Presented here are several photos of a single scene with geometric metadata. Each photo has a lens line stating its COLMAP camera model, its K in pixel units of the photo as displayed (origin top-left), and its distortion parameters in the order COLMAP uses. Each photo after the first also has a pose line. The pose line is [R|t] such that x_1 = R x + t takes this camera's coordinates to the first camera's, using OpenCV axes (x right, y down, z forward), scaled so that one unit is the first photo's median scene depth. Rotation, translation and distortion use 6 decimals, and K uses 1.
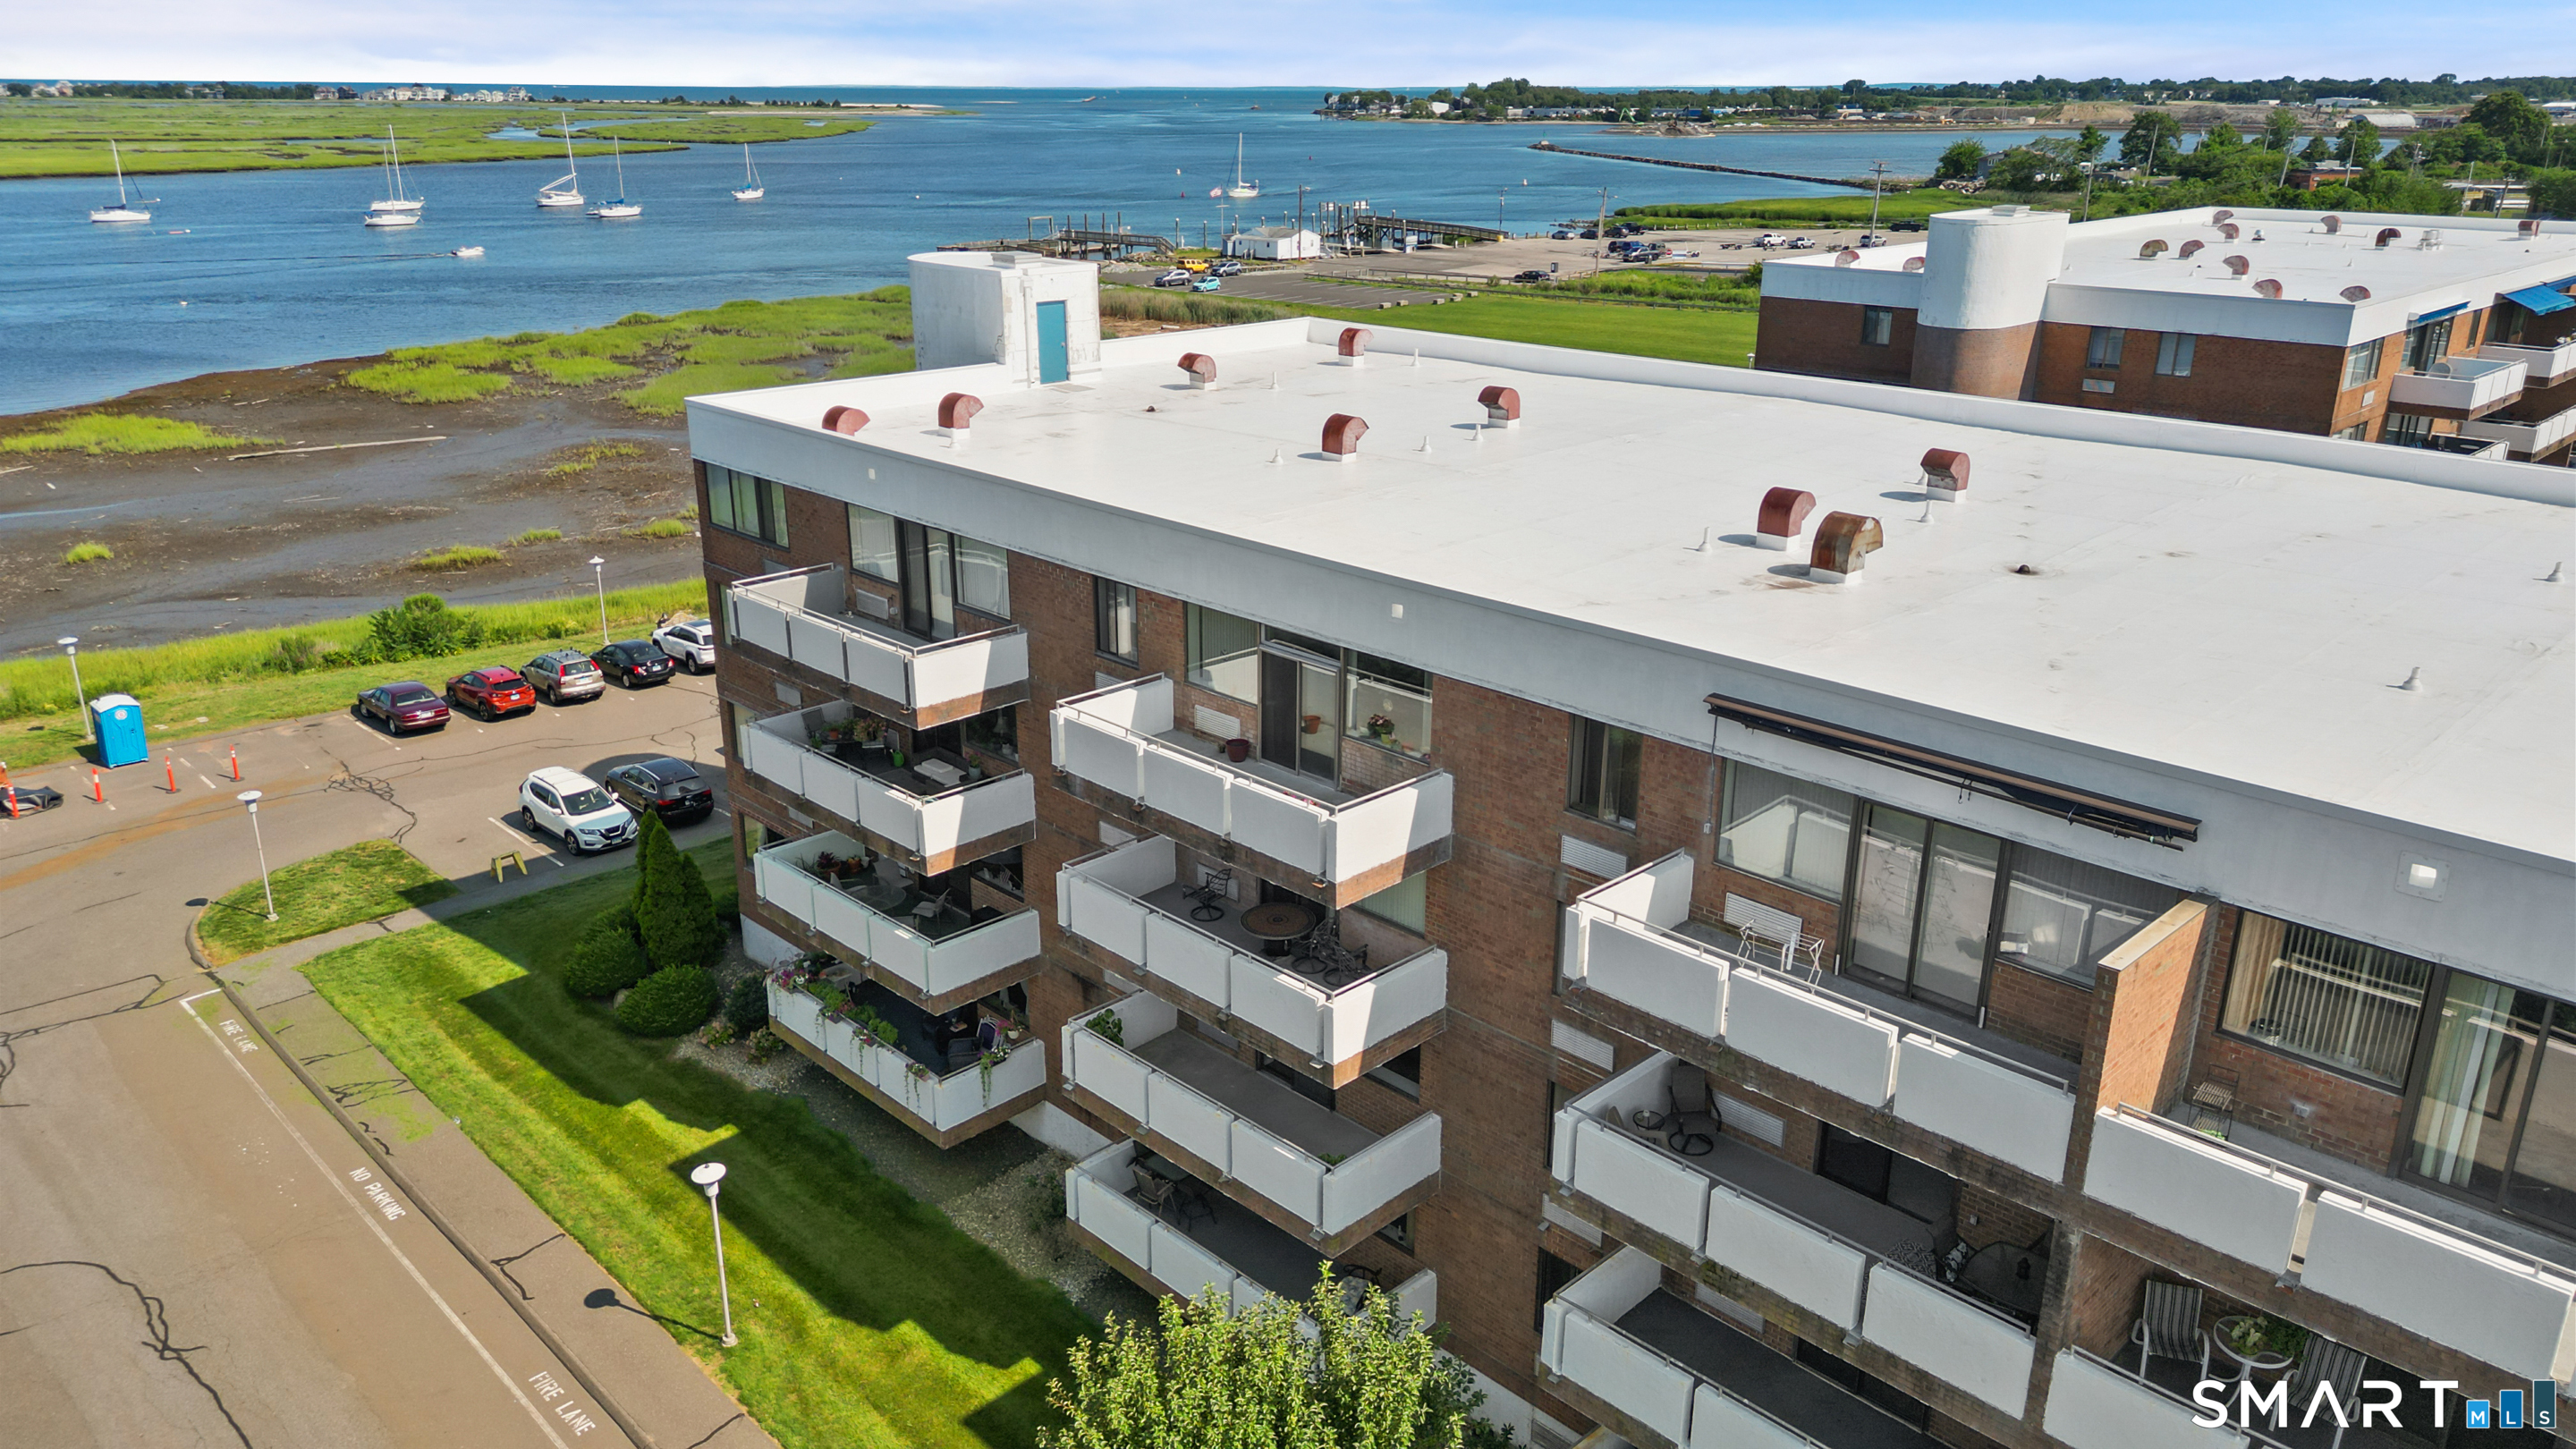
lens RADIAL K [[1787.9, 0, 1234.9], [0, 1787.9, 730.6], [0, 0, 1]] dist [0.075520, -0.000202]
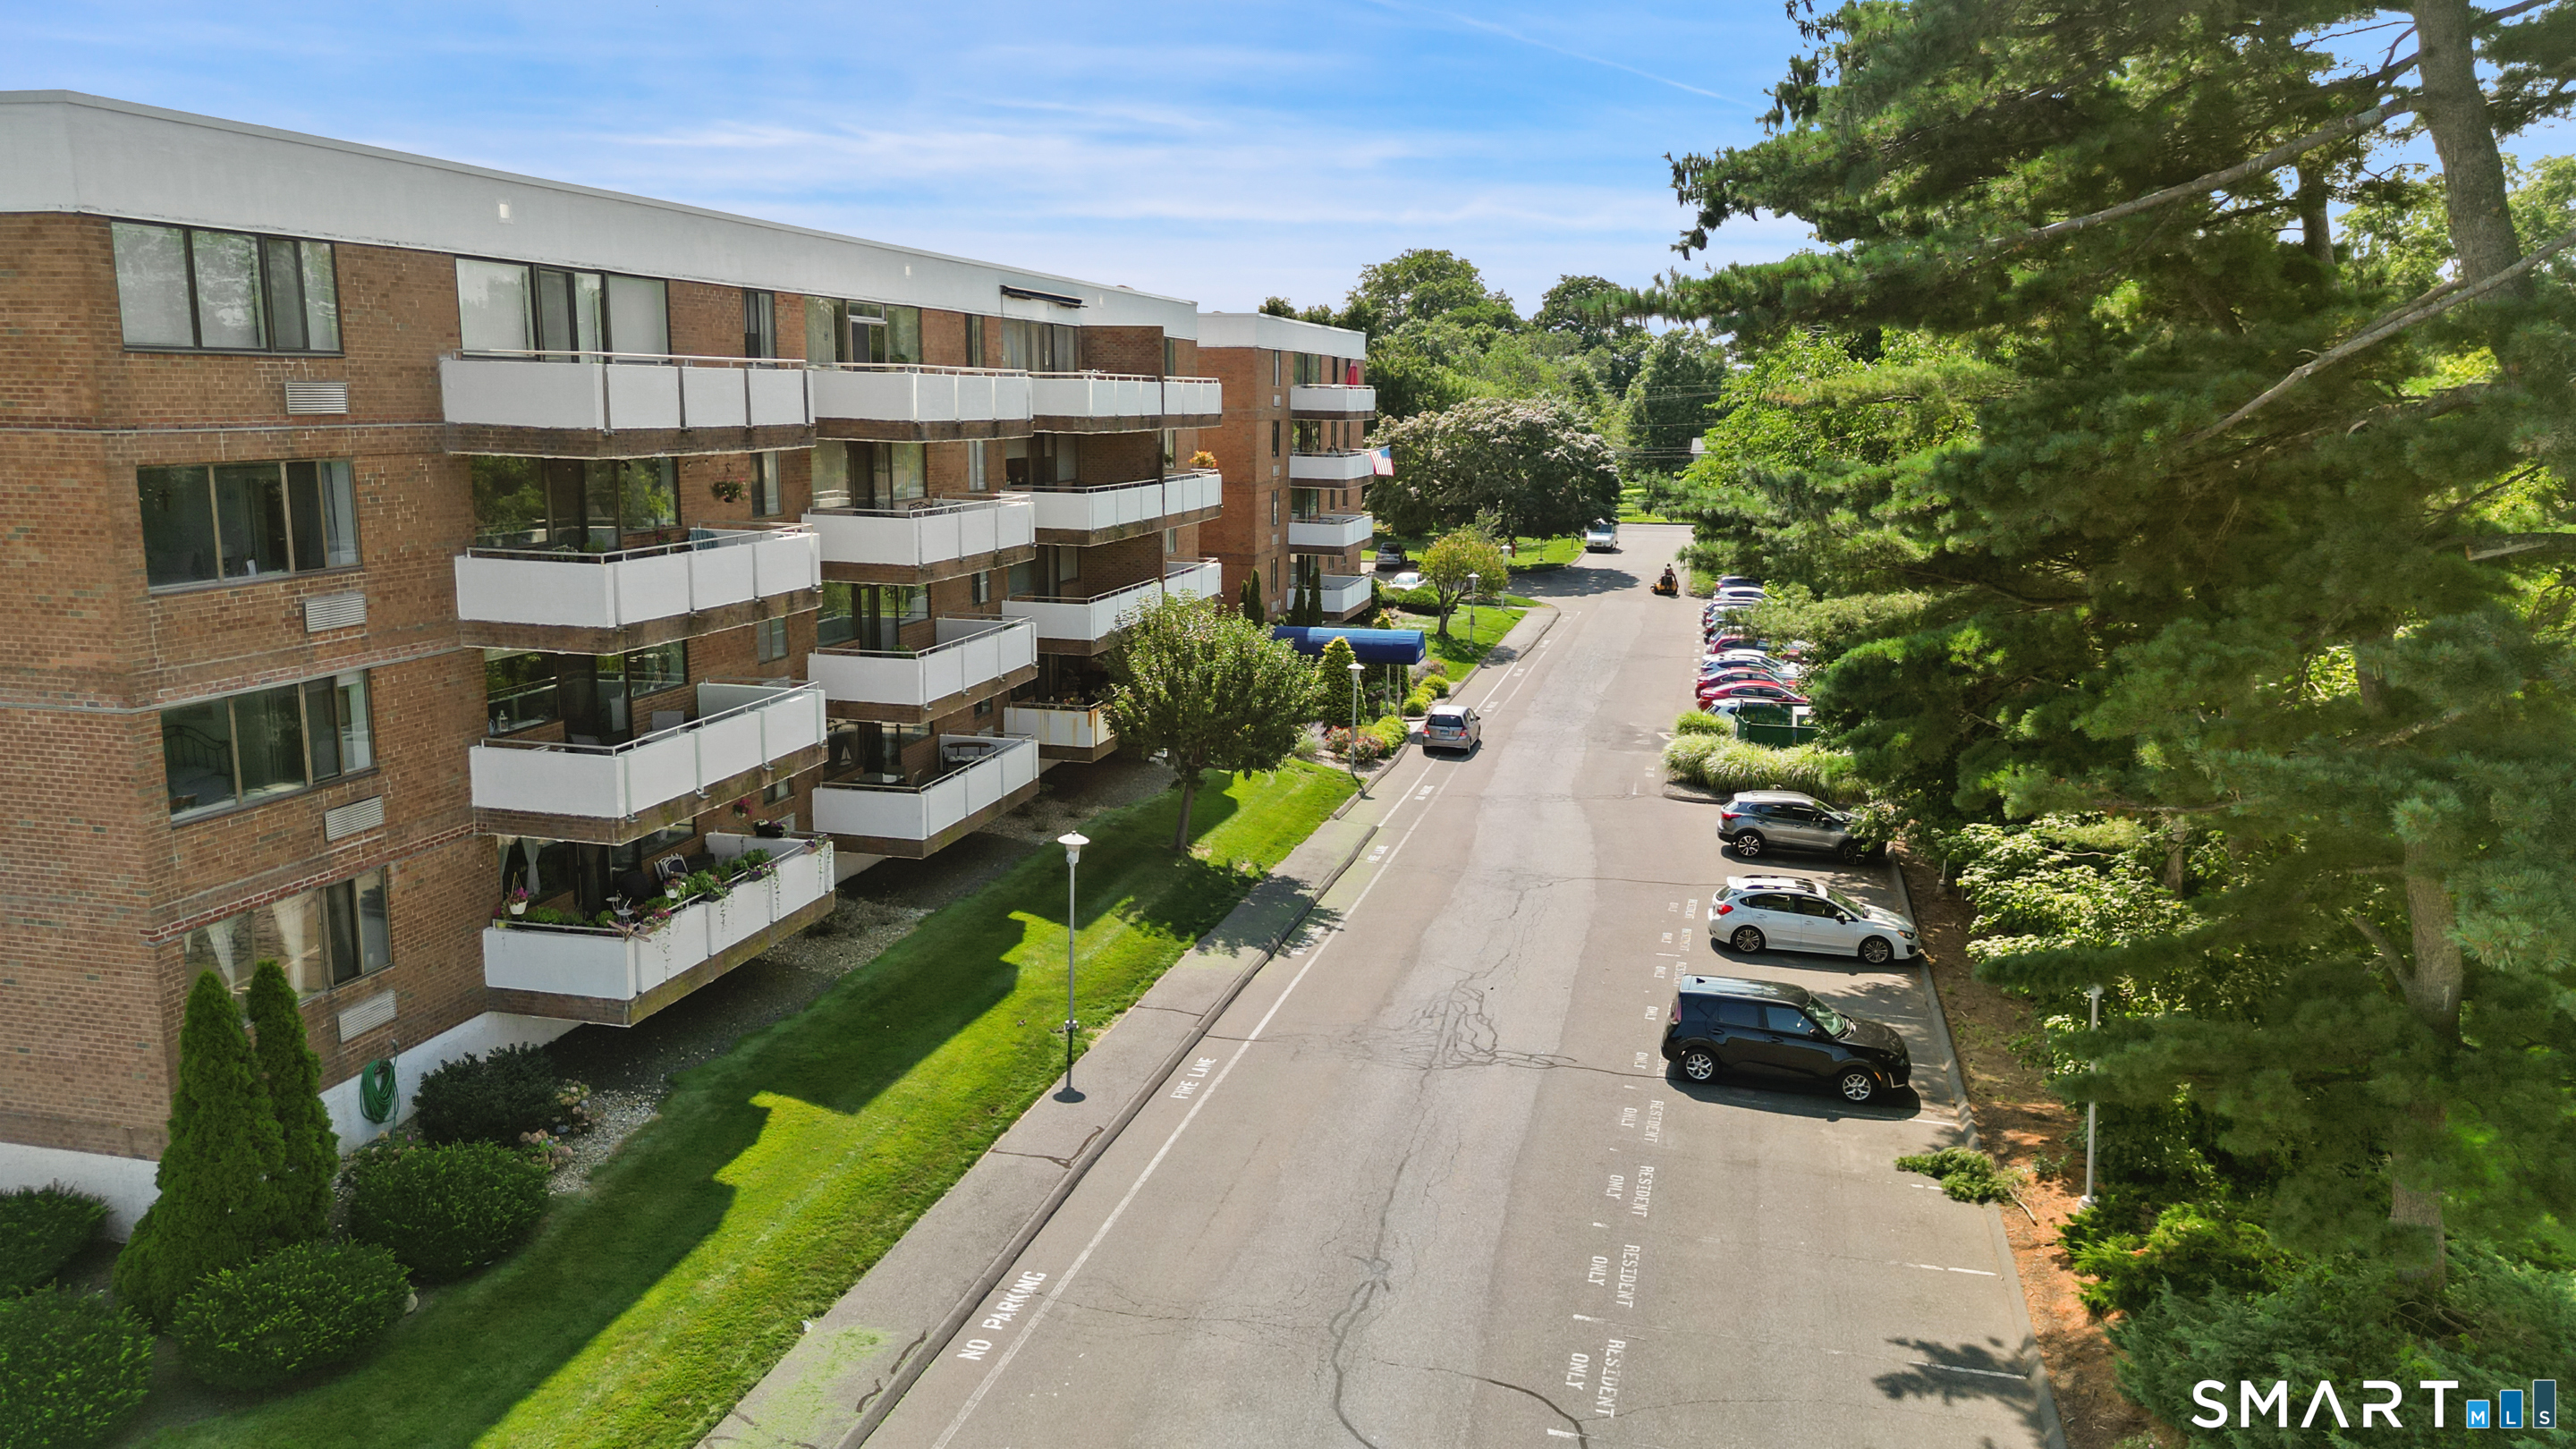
lens RADIAL K [[1787.9, 0, 1234.9], [0, 1787.9, 730.6], [0, 0, 1]] dist [0.075520, -0.000202]
pose [[-0.514161, -0.160309, 0.842579, -1.101684], [0.287014, 0.893583, 0.345156, -0.129618], [-0.808246, 0.419298, -0.413435, 1.218522]]
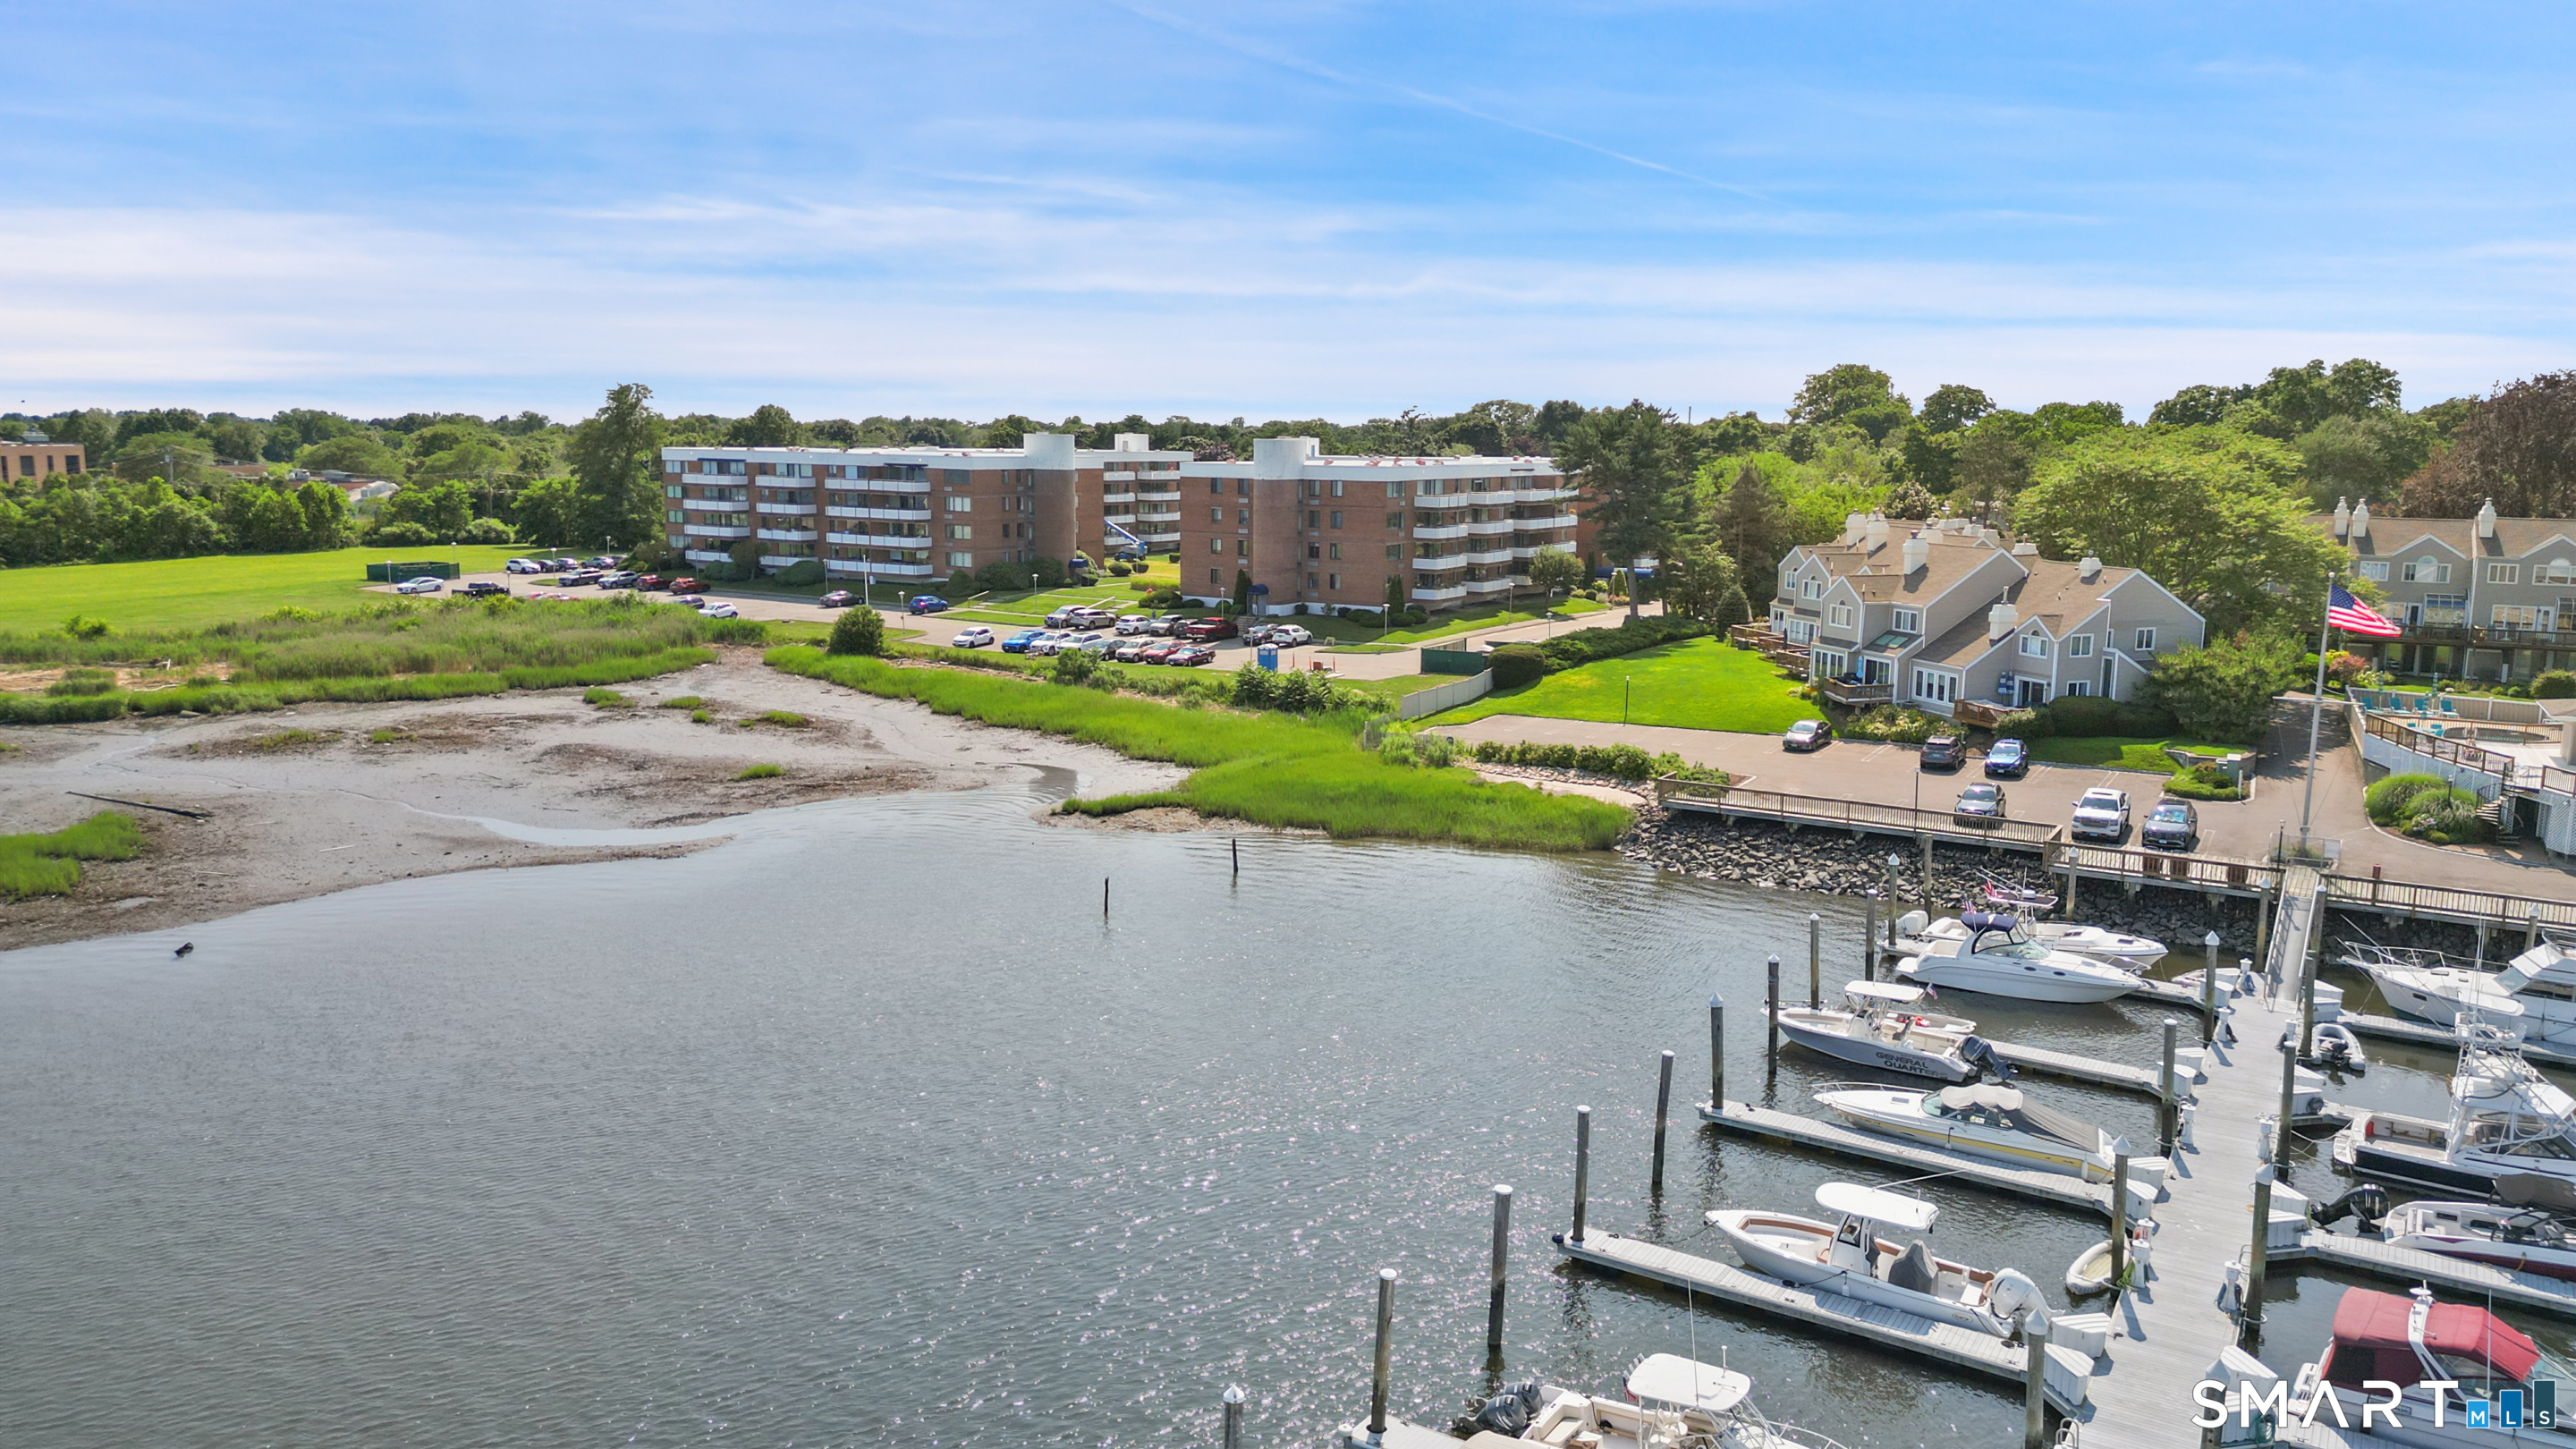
lens RADIAL K [[1787.9, 0, 1234.9], [0, 1787.9, 730.6], [0, 0, 1]] dist [0.075520, -0.000202]
pose [[-0.223314, -0.162863, 0.961044, -4.729752], [0.321976, 0.918277, 0.230432, -0.761086], [-0.920034, 0.360892, -0.152626, 2.460420]]
